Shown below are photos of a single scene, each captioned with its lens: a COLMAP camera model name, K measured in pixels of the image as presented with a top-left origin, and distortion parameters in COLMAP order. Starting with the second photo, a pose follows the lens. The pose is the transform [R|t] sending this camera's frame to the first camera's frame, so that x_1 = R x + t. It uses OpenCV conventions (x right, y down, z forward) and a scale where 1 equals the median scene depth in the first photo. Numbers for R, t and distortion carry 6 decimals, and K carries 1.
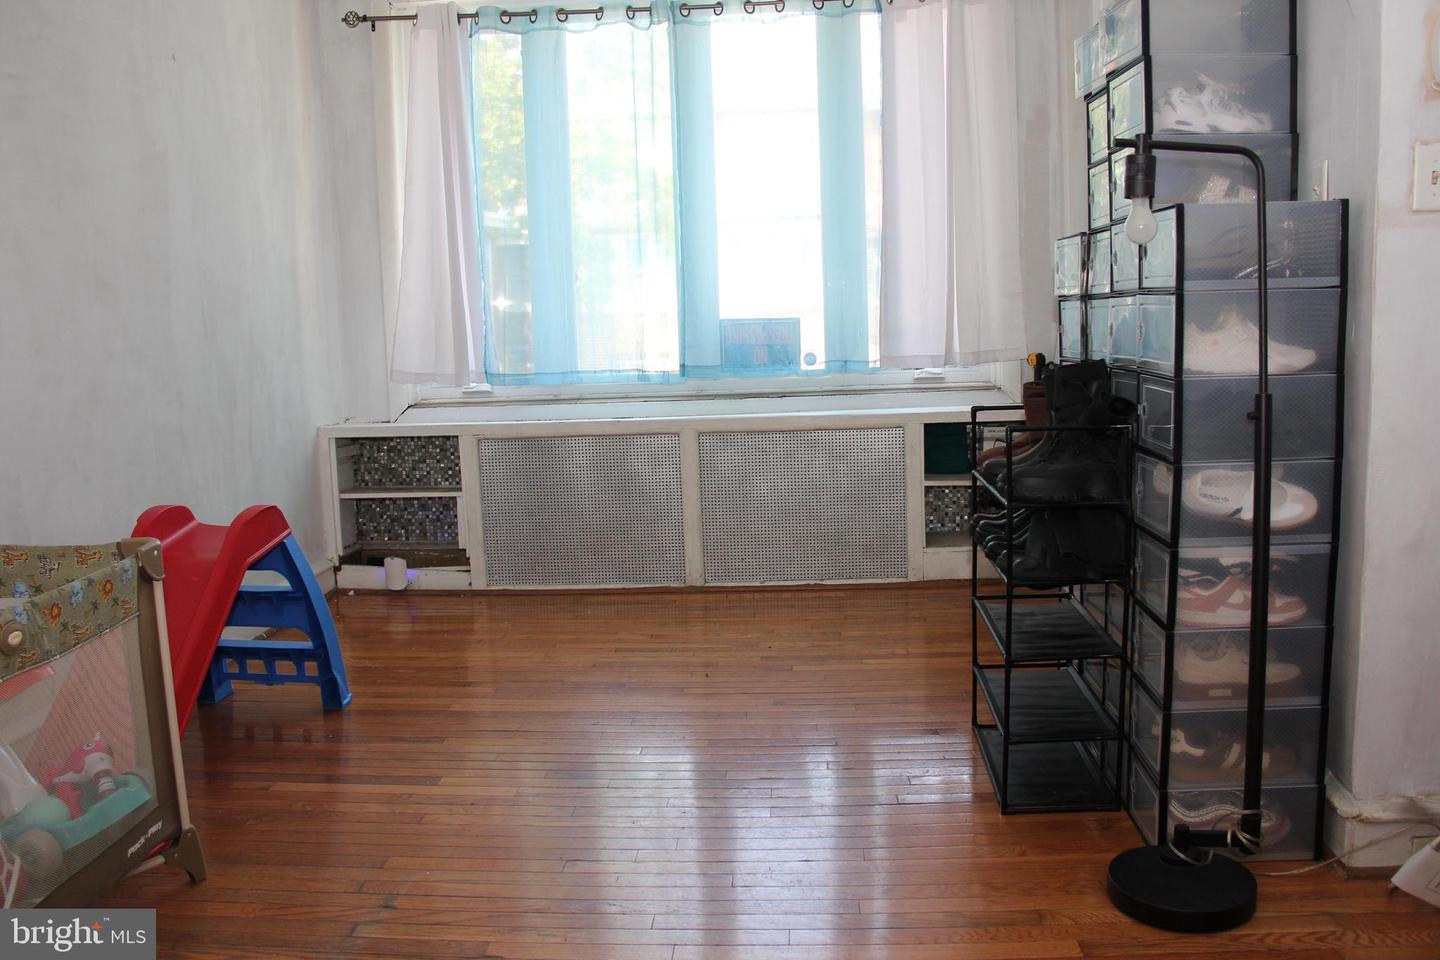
lens RADIAL K [[1186.9, 0, 719.5], [0, 1186.9, 488.0], [0, 0, 1]] dist [-0.174778, 0.131276]
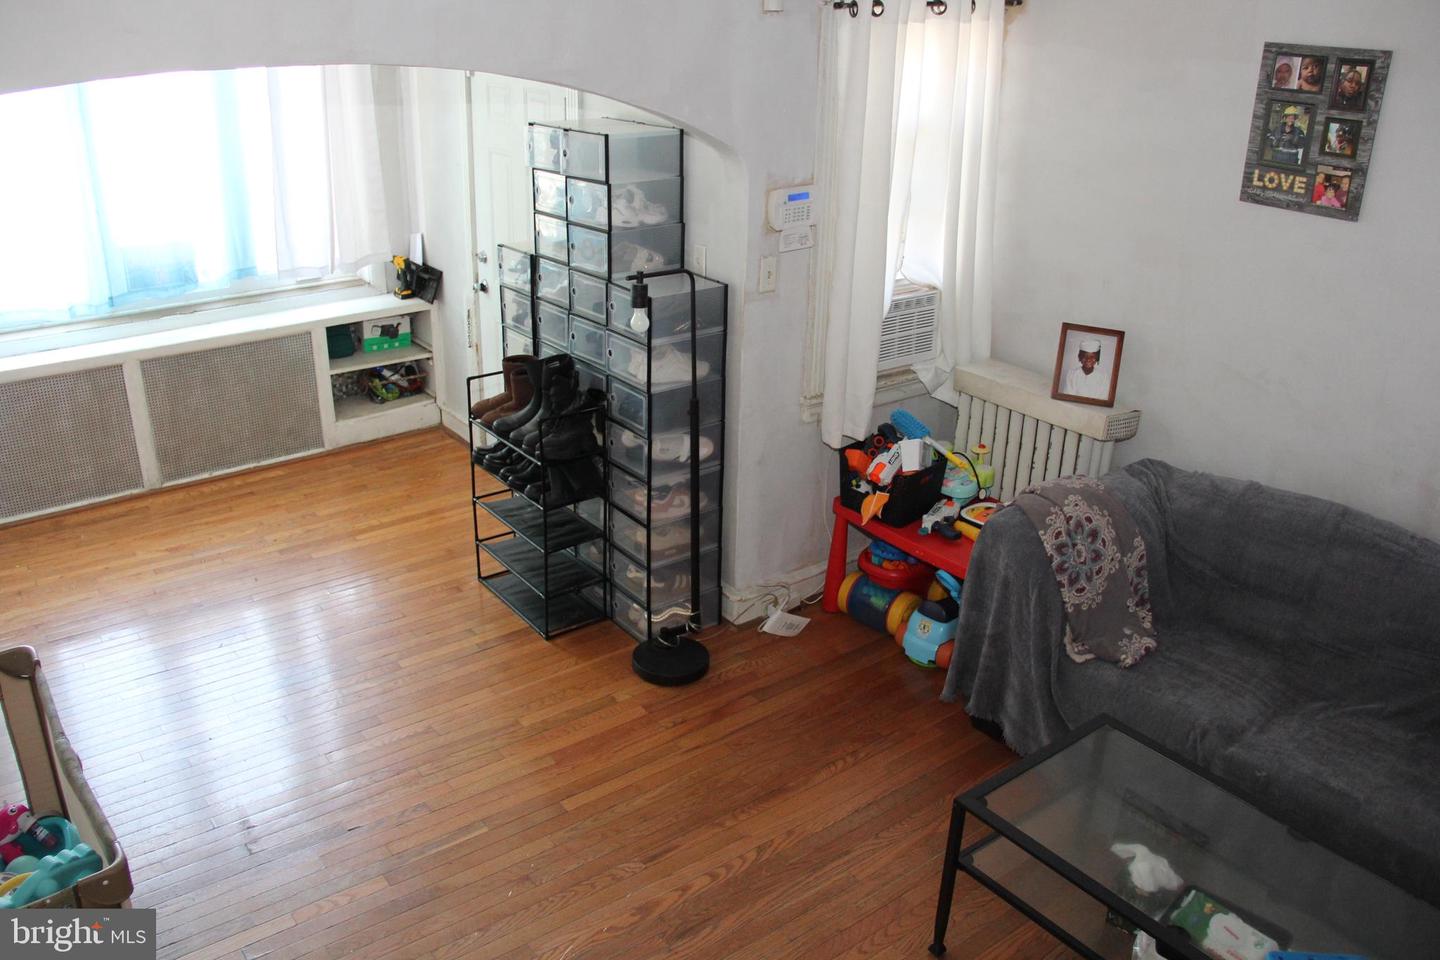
lens RADIAL K [[1186.9, 0, 719.5], [0, 1186.9, 488.0], [0, 0, 1]] dist [-0.174778, 0.131276]
pose [[0.751557, -0.210249, 0.625266, -0.312585], [0.045205, 0.962036, 0.269154, -0.199931], [-0.658118, -0.174020, 0.732529, -0.192127]]
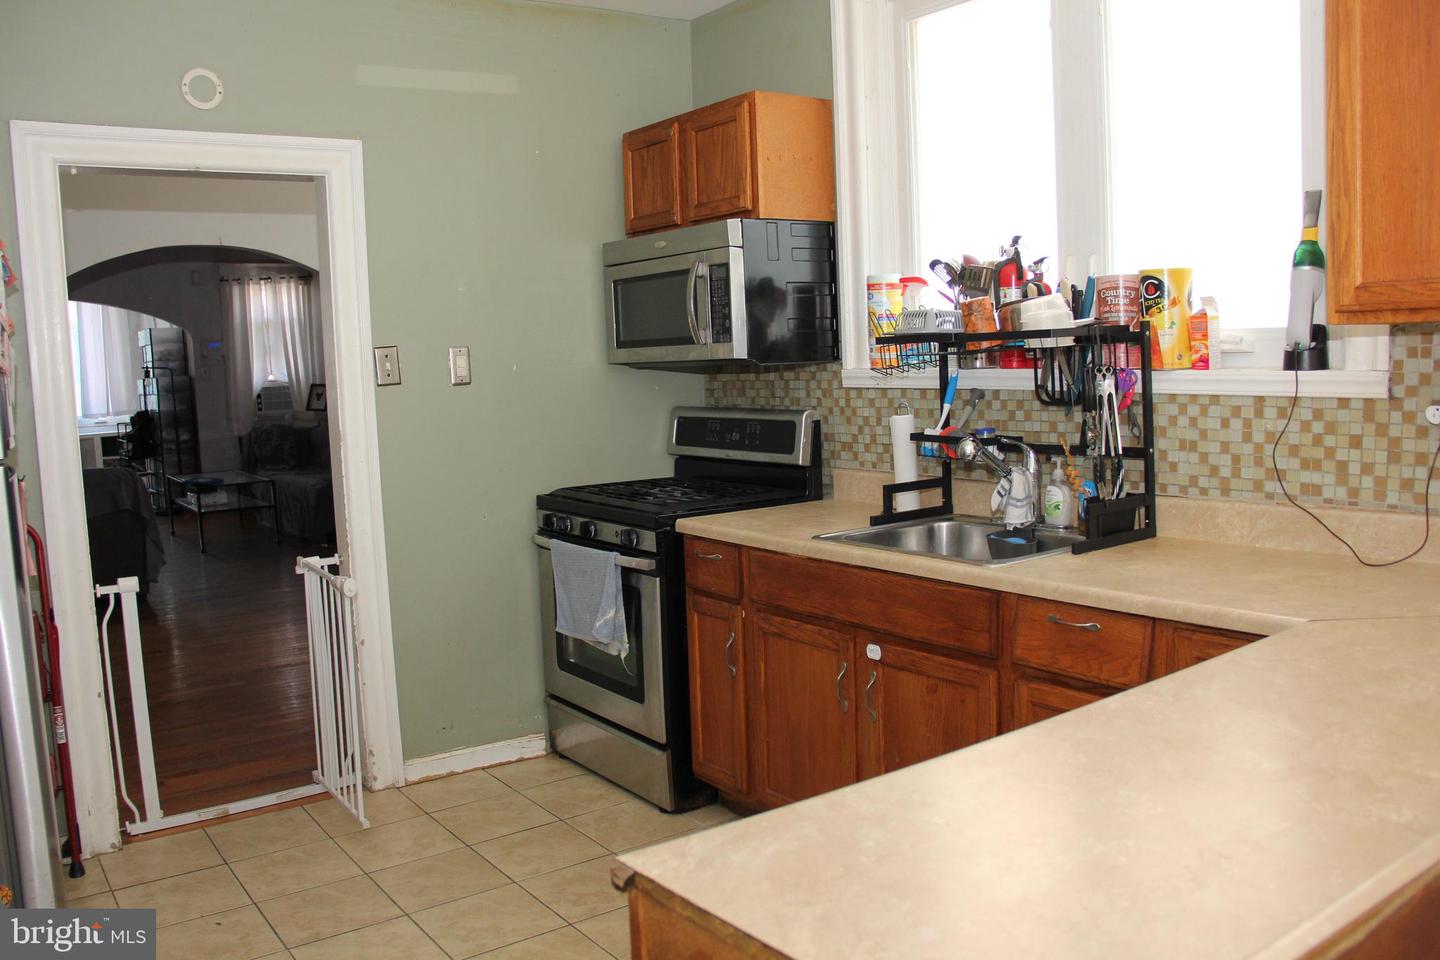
lens RADIAL K [[1186.9, 0, 719.5], [0, 1186.9, 488.0], [0, 0, 1]] dist [-0.174778, 0.131276]
pose [[0.768869, -0.062553, 0.636340, -0.425257], [0.098716, 0.994884, -0.021476, 0.267817], [-0.631741, 0.079329, 0.771110, -2.014413]]
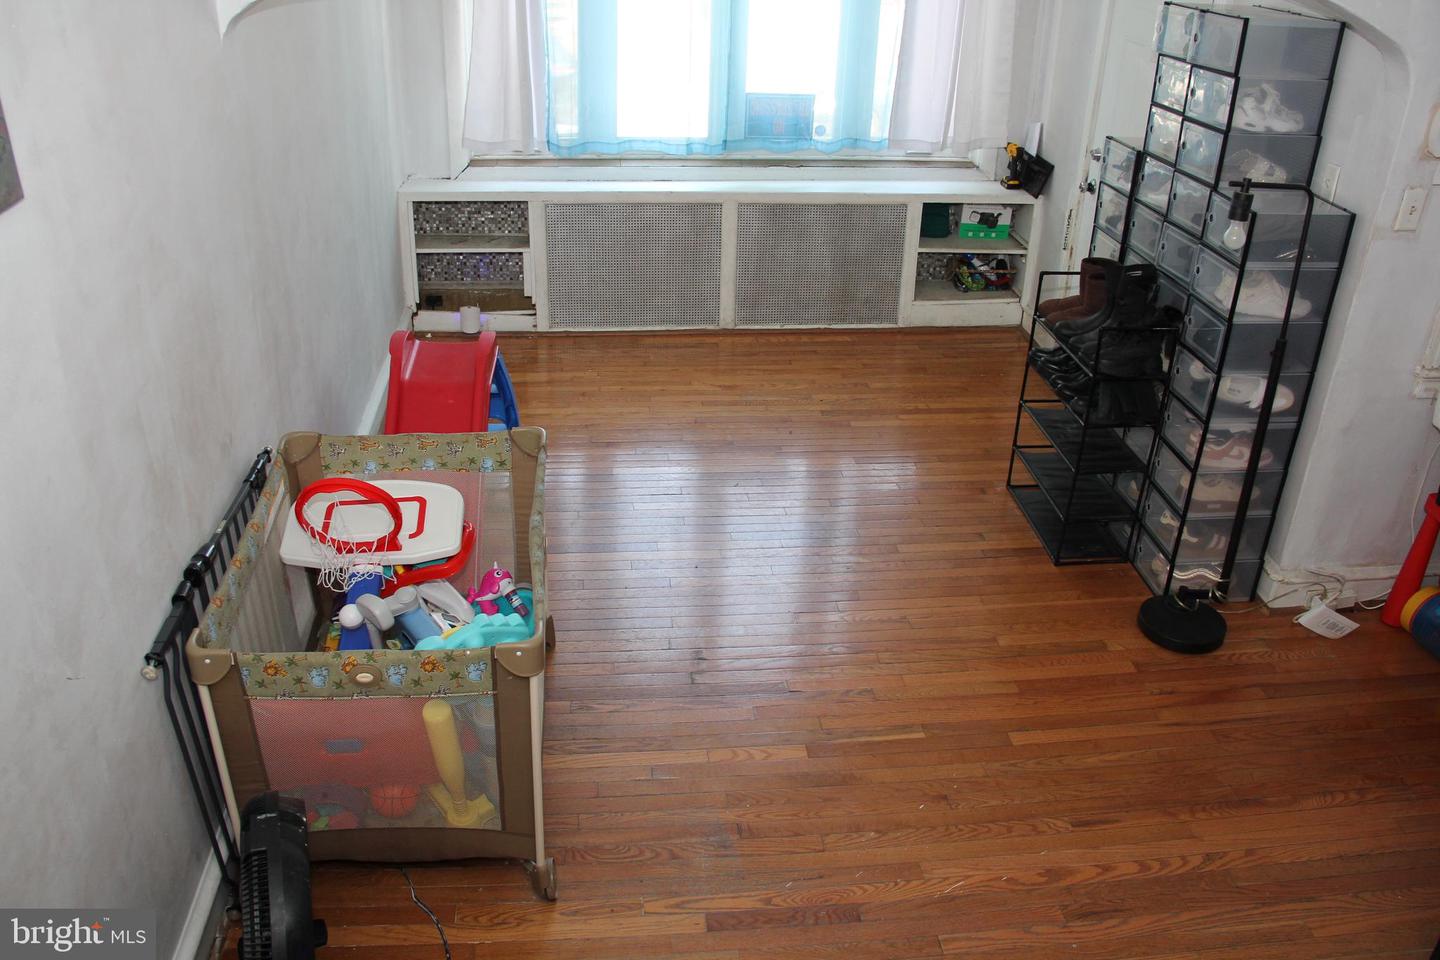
lens RADIAL K [[1186.9, 0, 719.5], [0, 1186.9, 488.0], [0, 0, 1]] dist [-0.174778, 0.131276]
pose [[0.983582, -0.022793, 0.179014, -0.253015], [-0.038915, 0.941861, 0.333741, -0.169893], [-0.176214, -0.335228, 0.925511, -0.171022]]
